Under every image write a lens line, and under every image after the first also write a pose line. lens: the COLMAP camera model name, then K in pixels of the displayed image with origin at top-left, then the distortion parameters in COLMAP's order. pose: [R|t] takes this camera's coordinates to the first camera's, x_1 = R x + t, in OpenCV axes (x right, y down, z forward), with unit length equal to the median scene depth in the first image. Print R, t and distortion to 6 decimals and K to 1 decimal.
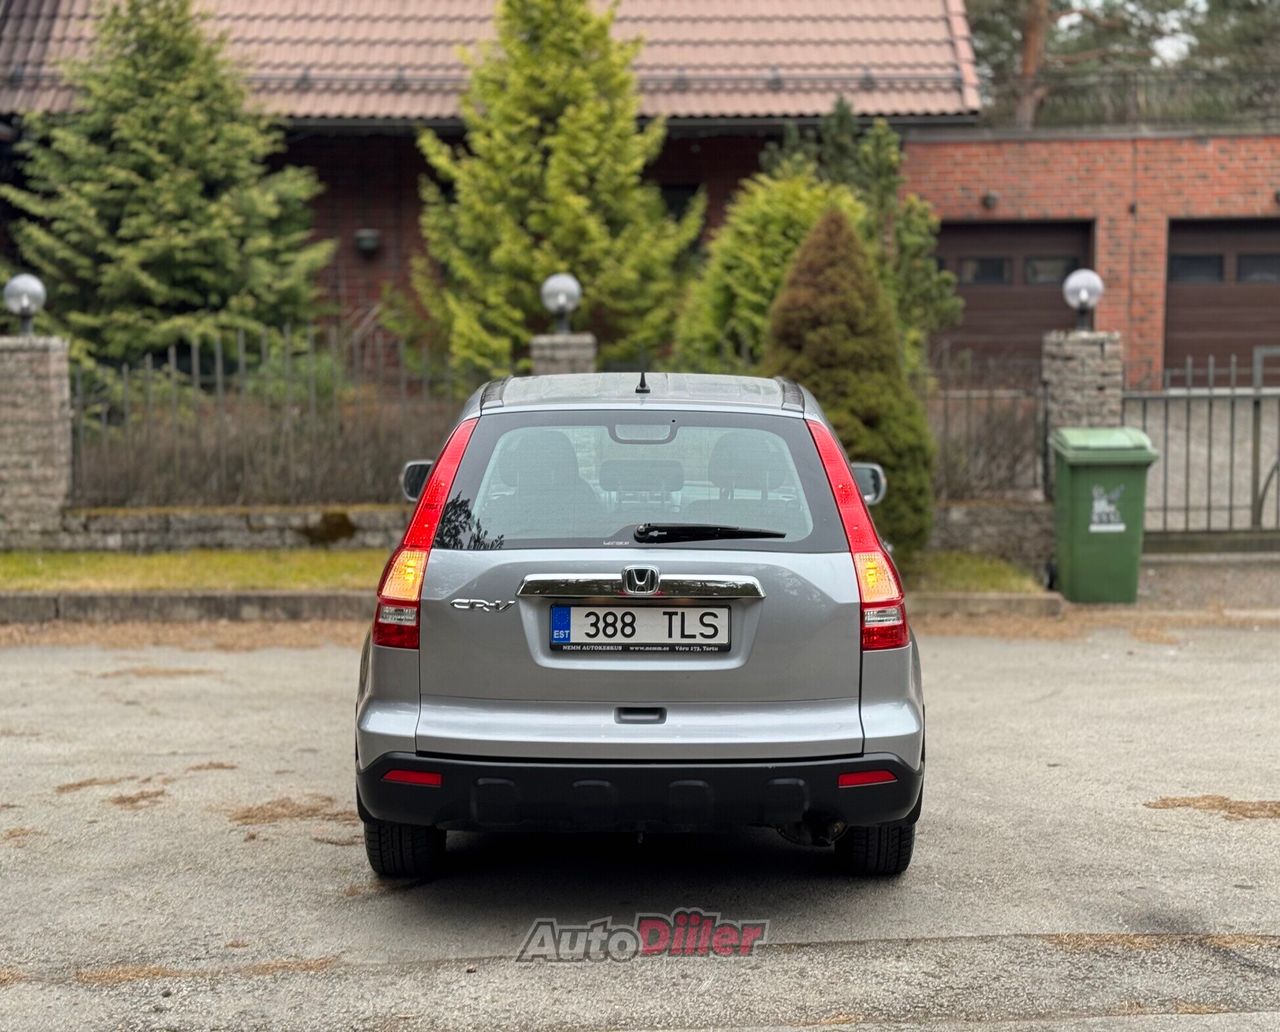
lens RADIAL K [[1894.1, 0, 684.1], [0, 1894.1, 526.5], [0, 0, 1]] dist [0.191785, -0.406030]
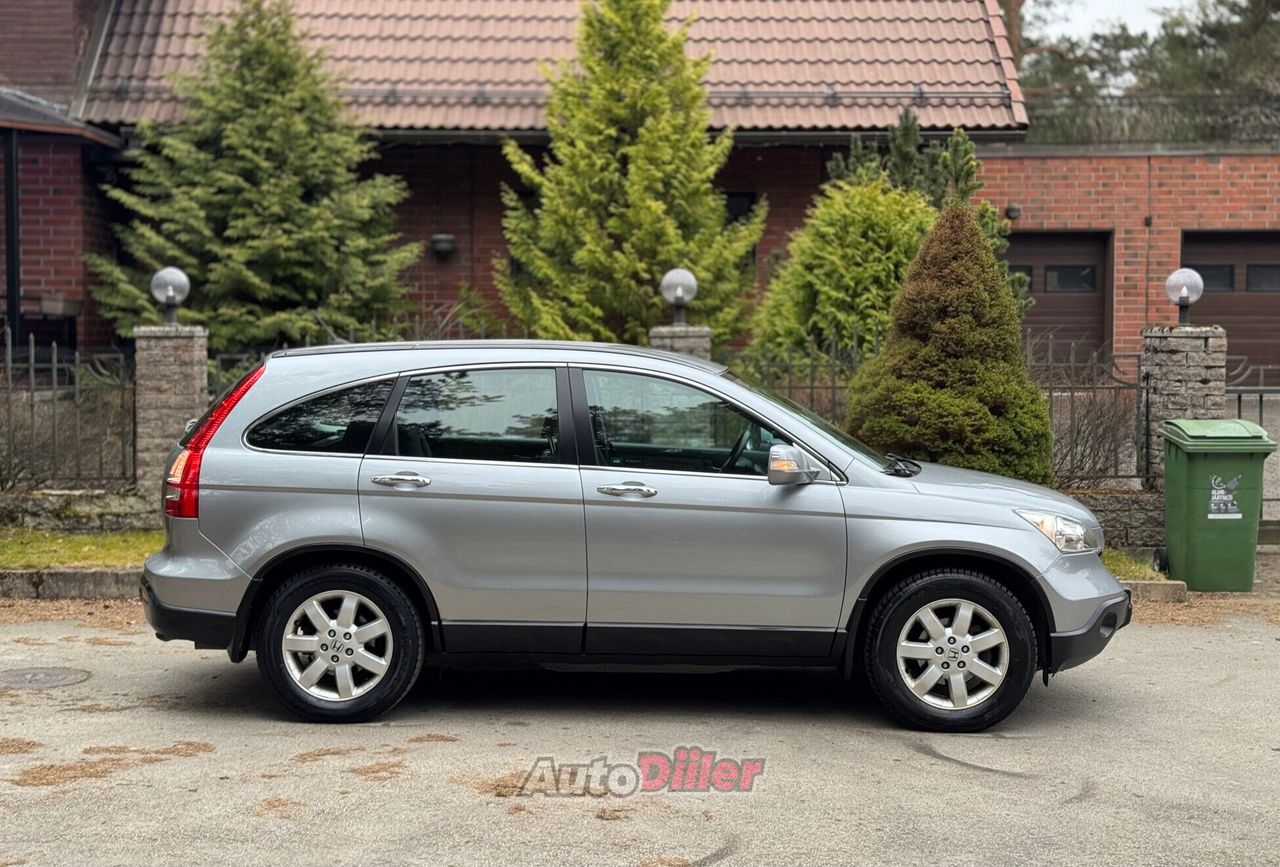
lens RADIAL K [[1769.1, 0, 633.6], [0, 1769.1, 400.4], [0, 0, 1]] dist [0.161339, -0.146193]
pose [[0.999962, 0.007600, -0.004278, -0.062359], [-0.007879, 0.997539, -0.069668, 0.005766], [0.003738, 0.069699, 0.997561, 0.026001]]
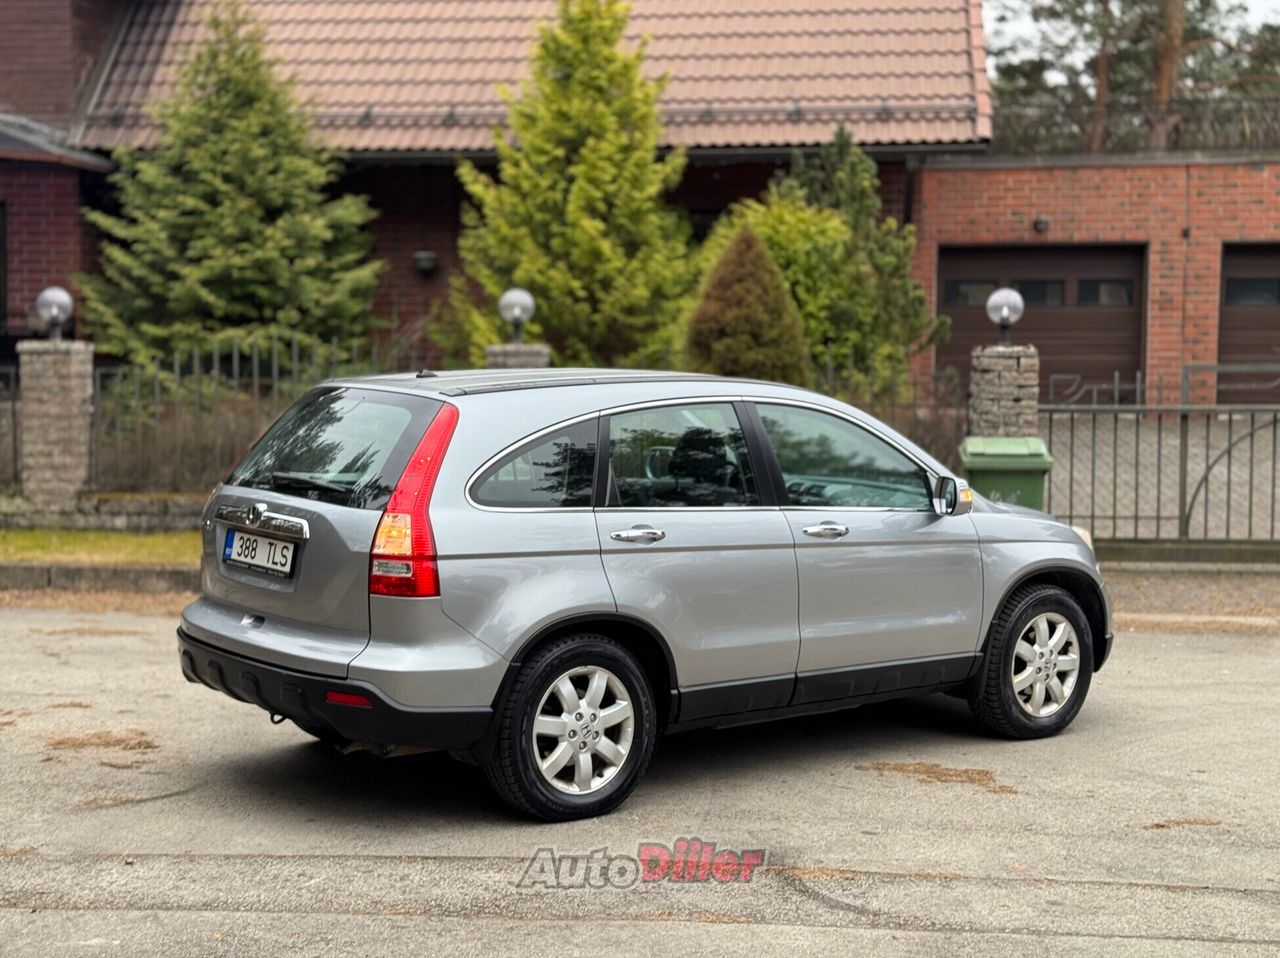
lens RADIAL K [[1845.9, 0, 602.0], [0, 1845.9, 477.0], [0, 0, 1]] dist [0.153320, -0.173611]
pose [[0.988995, 0.020674, -0.146496, 0.104661], [-0.025953, 0.999078, -0.034213, 0.008163], [0.145653, 0.037638, 0.988619, -0.032412]]
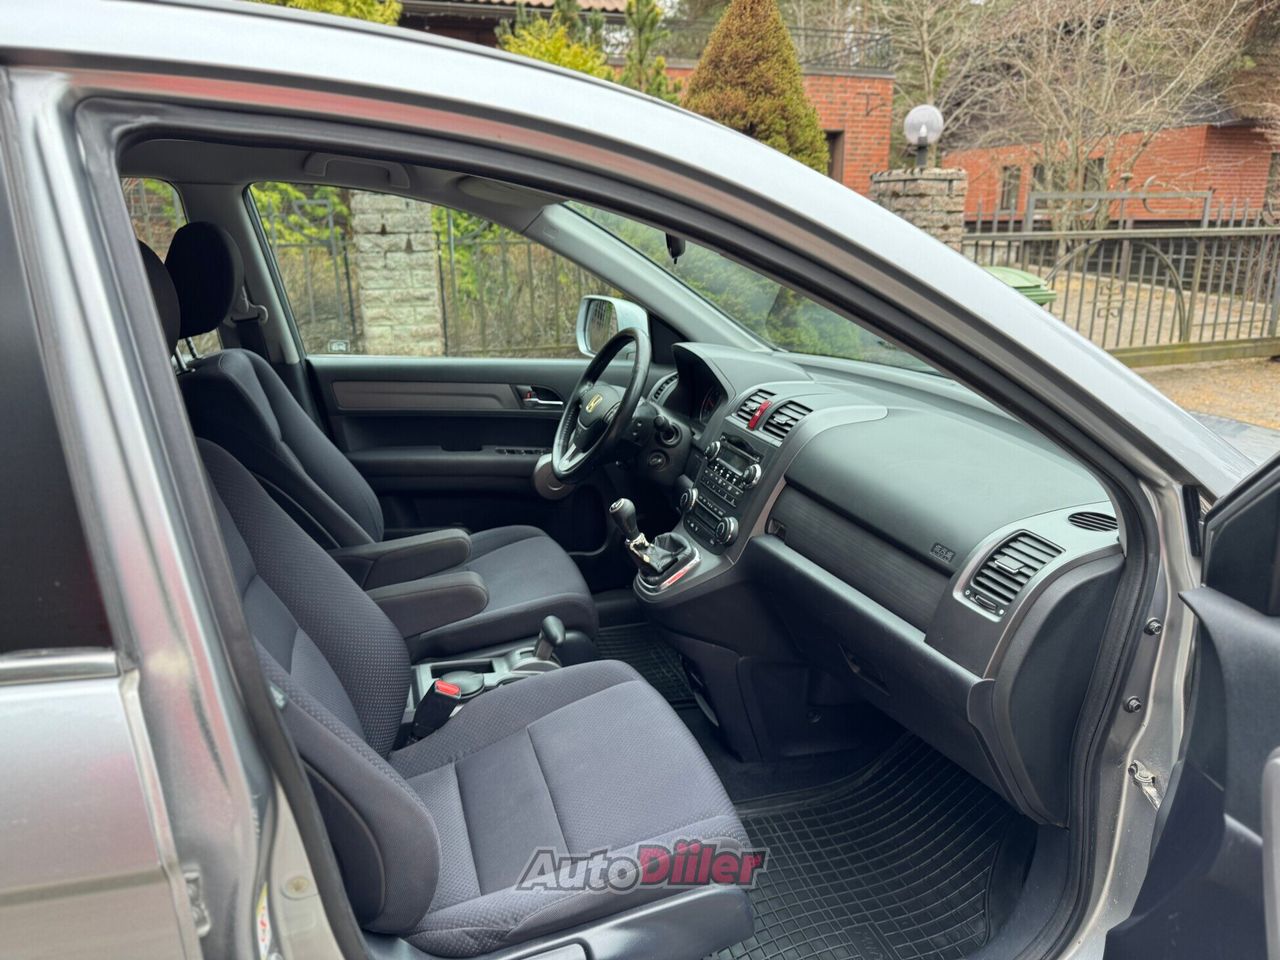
lens RADIAL K [[914.9, 0, 643.1], [0, 914.9, 498.6], [0, 0, 1]] dist [-0.001288, -0.001879]
pose [[0.948960, -0.093937, 0.301084, -0.066988], [0.036337, 0.980822, 0.191486, -0.022029], [-0.313297, -0.170772, 0.934174, 0.421620]]
